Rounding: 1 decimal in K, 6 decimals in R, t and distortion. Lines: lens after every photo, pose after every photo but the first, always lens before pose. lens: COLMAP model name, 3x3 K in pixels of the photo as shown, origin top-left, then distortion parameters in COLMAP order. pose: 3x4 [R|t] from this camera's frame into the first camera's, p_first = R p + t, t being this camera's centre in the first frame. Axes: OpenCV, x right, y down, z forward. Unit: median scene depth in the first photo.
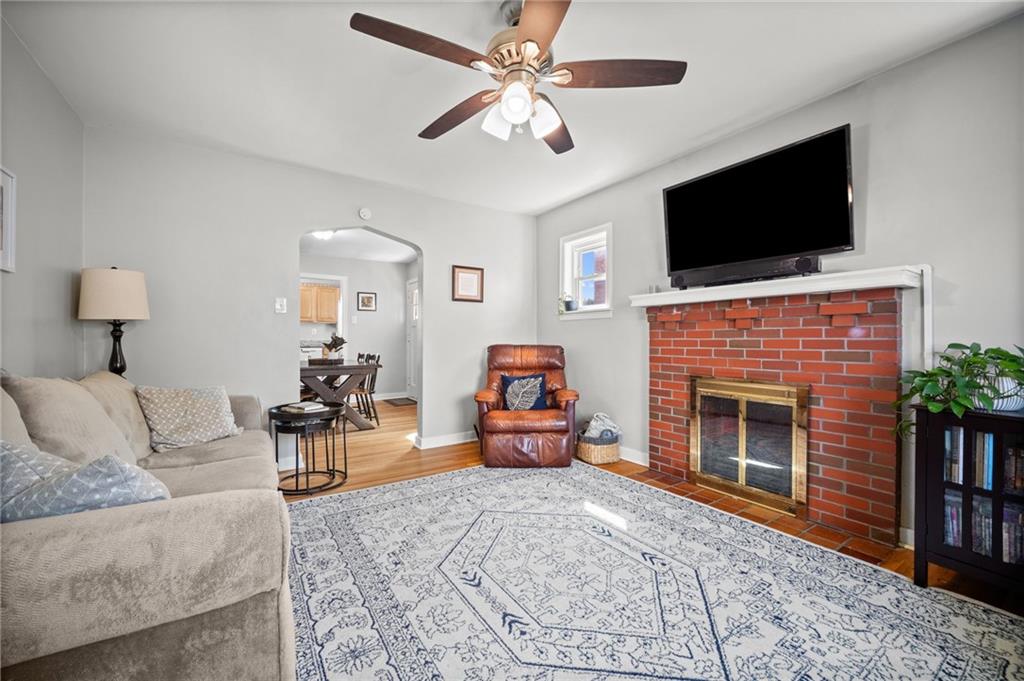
lens RADIAL K [[406.5, 0, 508.6], [0, 406.5, 340.0], [0, 0, 1]] dist [-0.004966, 0.000826]
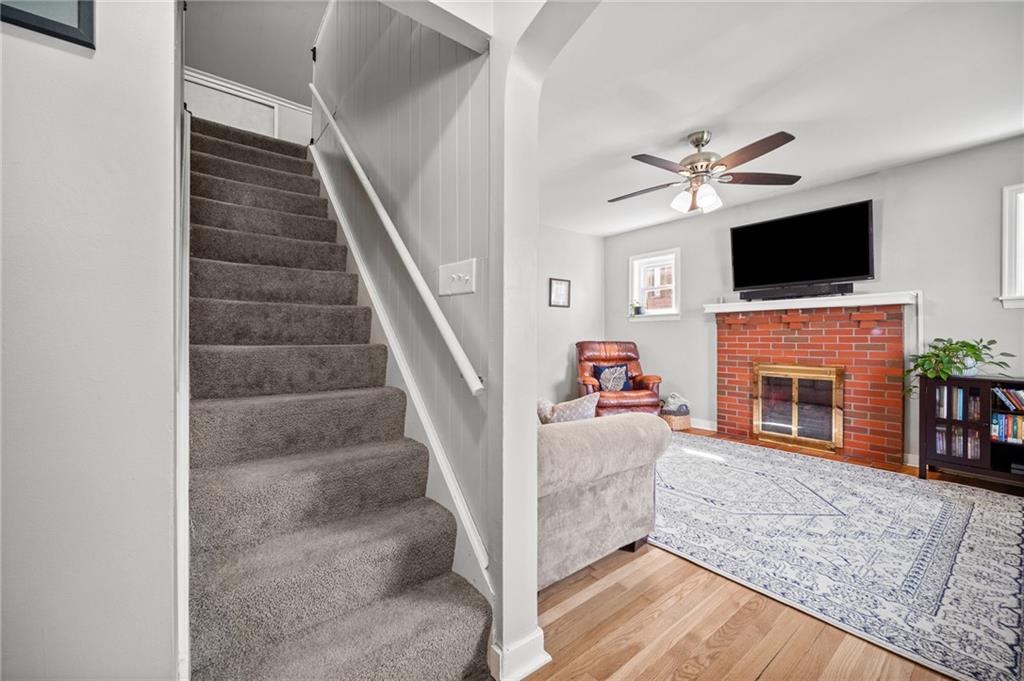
lens RADIAL K [[406.5, 0, 510.7], [0, 406.5, 338.3], [0, 0, 1]] dist [-0.004966, 0.000826]
pose [[0.996532, -0.002871, 0.083161, -0.551367], [0.002854, 0.999996, 0.000317, 0.001381], [-0.083162, -0.000078, 0.996536, -0.361336]]
